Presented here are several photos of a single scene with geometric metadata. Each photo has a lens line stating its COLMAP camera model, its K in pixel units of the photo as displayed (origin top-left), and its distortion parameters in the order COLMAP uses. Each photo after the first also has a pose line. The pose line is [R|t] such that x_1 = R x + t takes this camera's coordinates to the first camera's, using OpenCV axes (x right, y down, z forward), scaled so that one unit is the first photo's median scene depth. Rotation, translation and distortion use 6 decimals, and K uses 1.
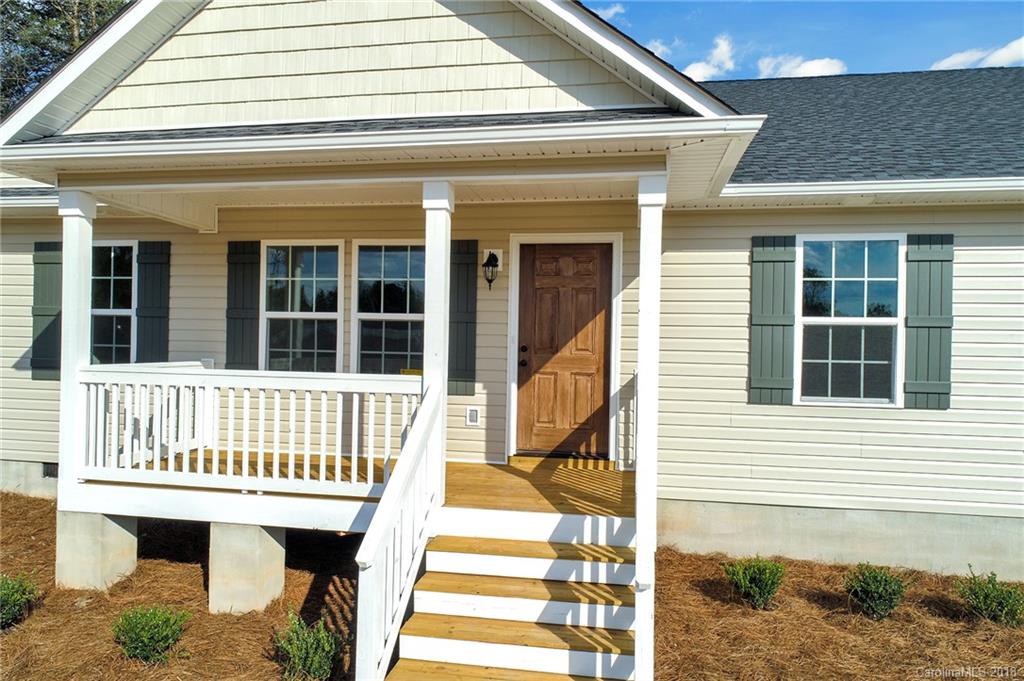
lens RADIAL K [[681.4, 0, 512.0], [0, 681.4, 340.5], [0, 0, 1]] dist [-0.002061, 0.000936]
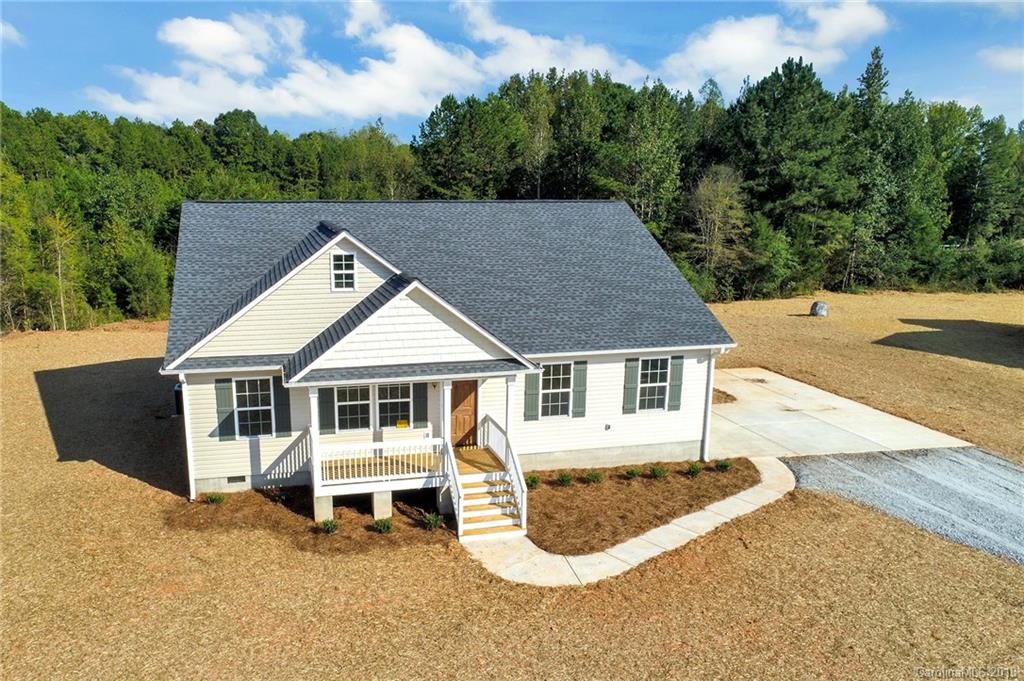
lens RADIAL K [[793.0, 0, 465.2], [0, 793.0, 373.4], [0, 0, 1]] dist [0.000626, -0.001023]
pose [[0.915021, -0.107176, 0.388908, -1.176096], [0.012703, 0.971239, 0.237767, -0.913901], [-0.403206, -0.212622, 0.890066, -1.853327]]
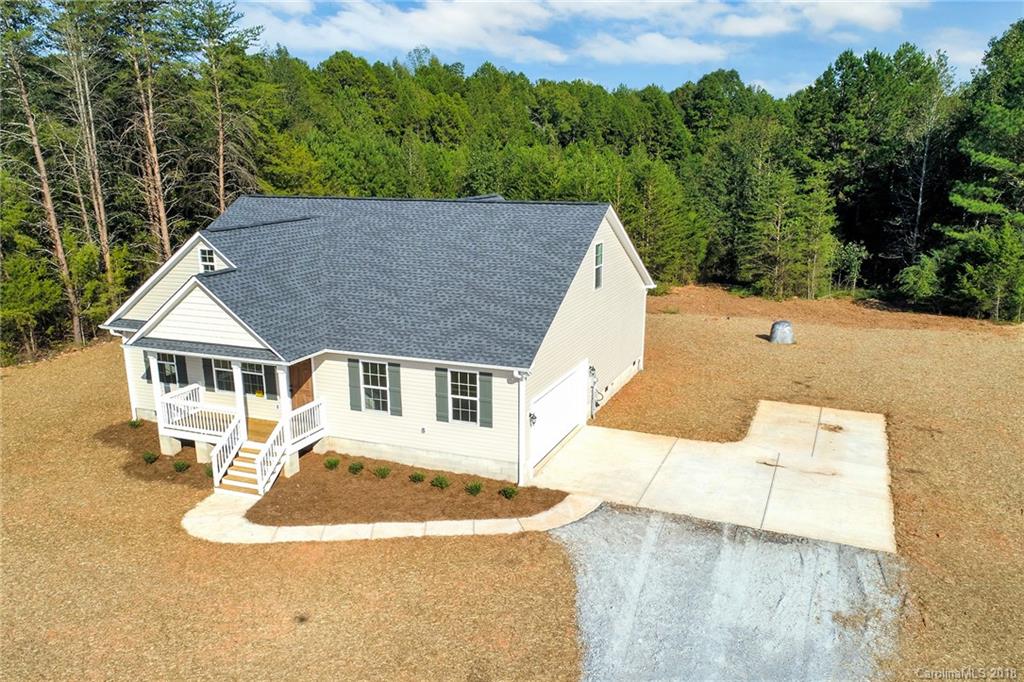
lens RADIAL K [[837.6, 0, 508.1], [0, 837.6, 404.6], [0, 0, 1]] dist [0.005085, 0.003456]
pose [[0.977450, 0.041902, -0.206966, 1.902992], [0.021527, 0.955235, 0.295064, -1.084146], [0.210065, -0.292866, 0.932793, -2.516235]]
